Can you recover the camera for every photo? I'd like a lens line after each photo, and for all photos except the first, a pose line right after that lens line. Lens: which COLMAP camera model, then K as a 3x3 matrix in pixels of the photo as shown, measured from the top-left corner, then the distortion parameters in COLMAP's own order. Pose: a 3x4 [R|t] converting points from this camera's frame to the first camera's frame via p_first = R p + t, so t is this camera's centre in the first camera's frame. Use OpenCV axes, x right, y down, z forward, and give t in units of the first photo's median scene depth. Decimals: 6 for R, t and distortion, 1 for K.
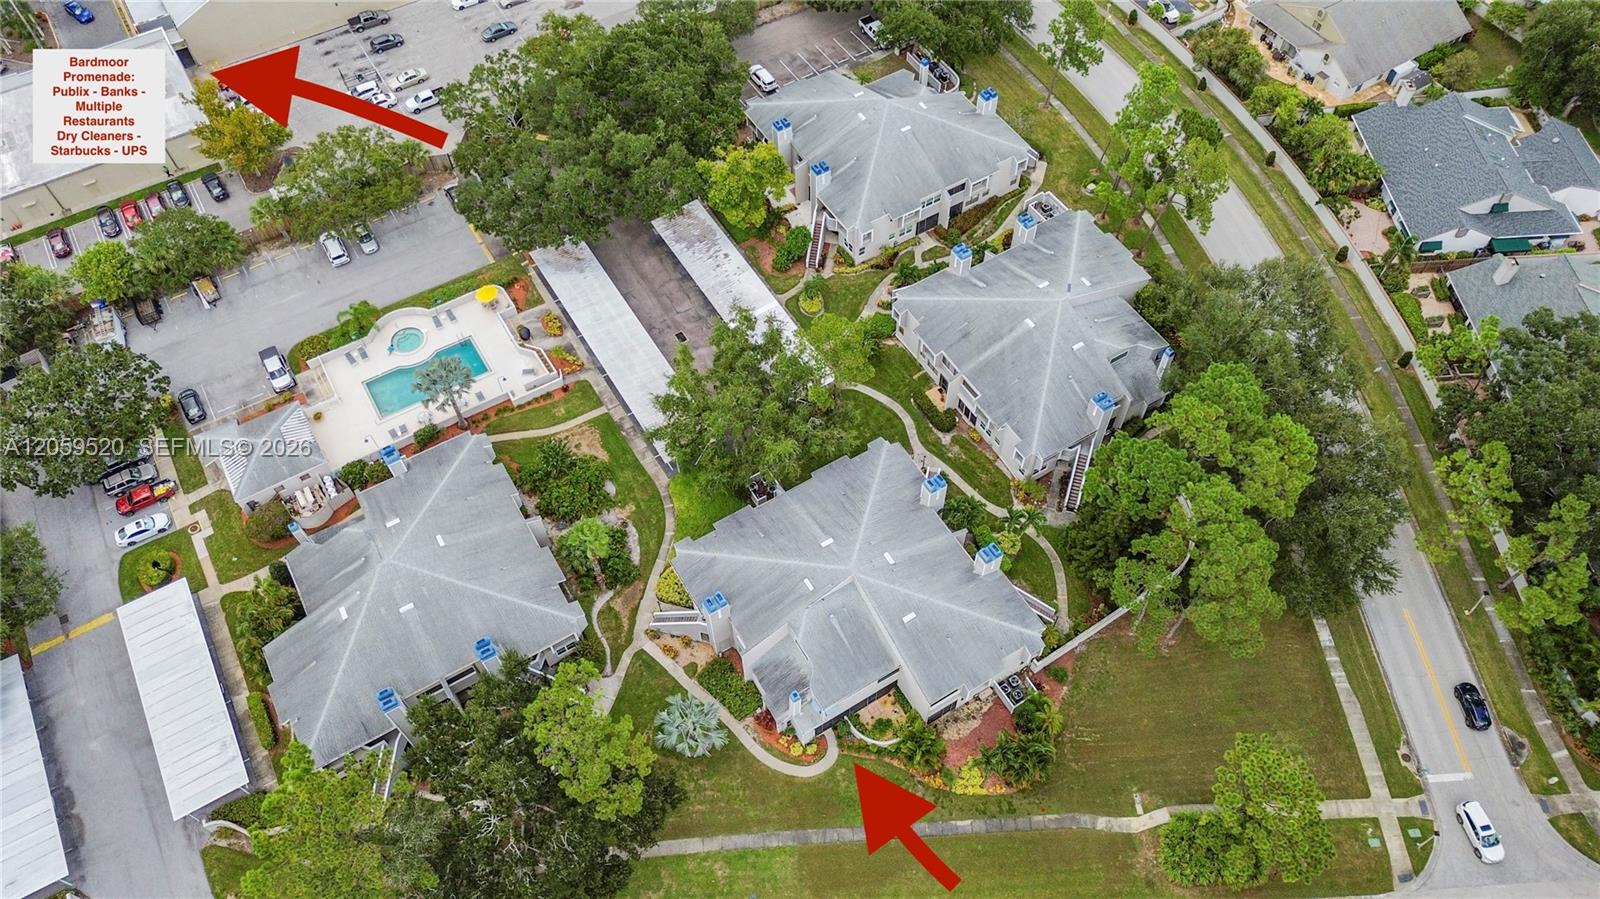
lens RADIAL K [[1144.7, 0, 800.0], [0, 1144.7, 449.5], [0, 0, 1]] dist [0.057922, -0.004610]
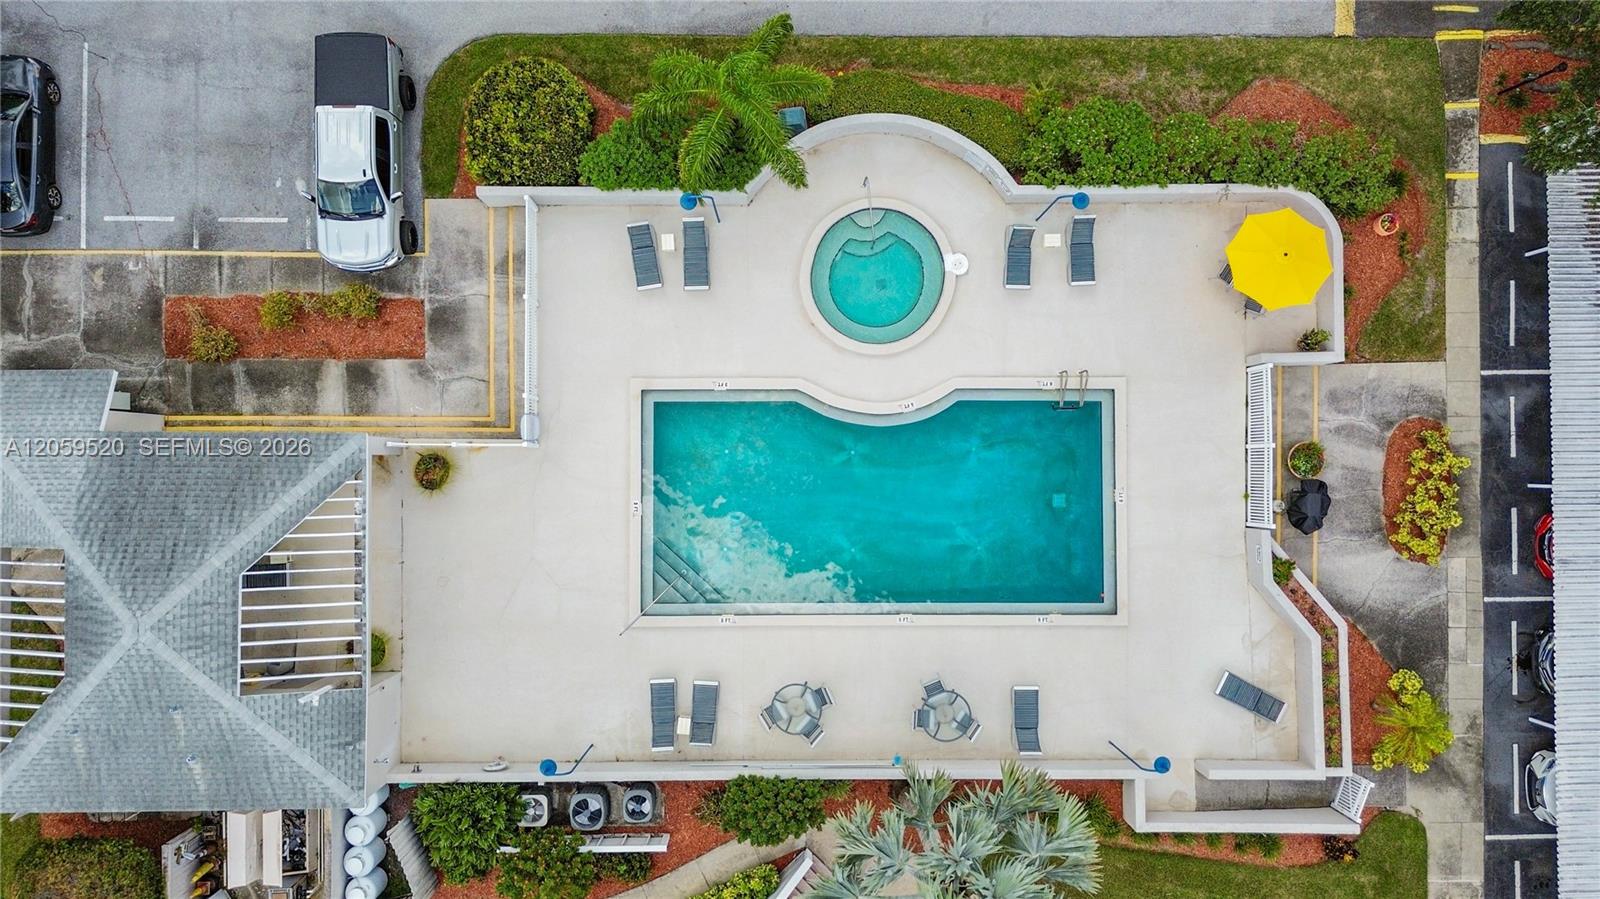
lens RADIAL K [[1144.7, 0, 800.0], [0, 1144.7, 449.5], [0, 0, 1]] dist [0.057922, -0.004610]
pose [[0.857281, 0.514310, 0.023549, -0.352763], [-0.437670, 0.703919, 0.559414, -0.201472], [0.271135, -0.489882, 0.828554, 0.807012]]
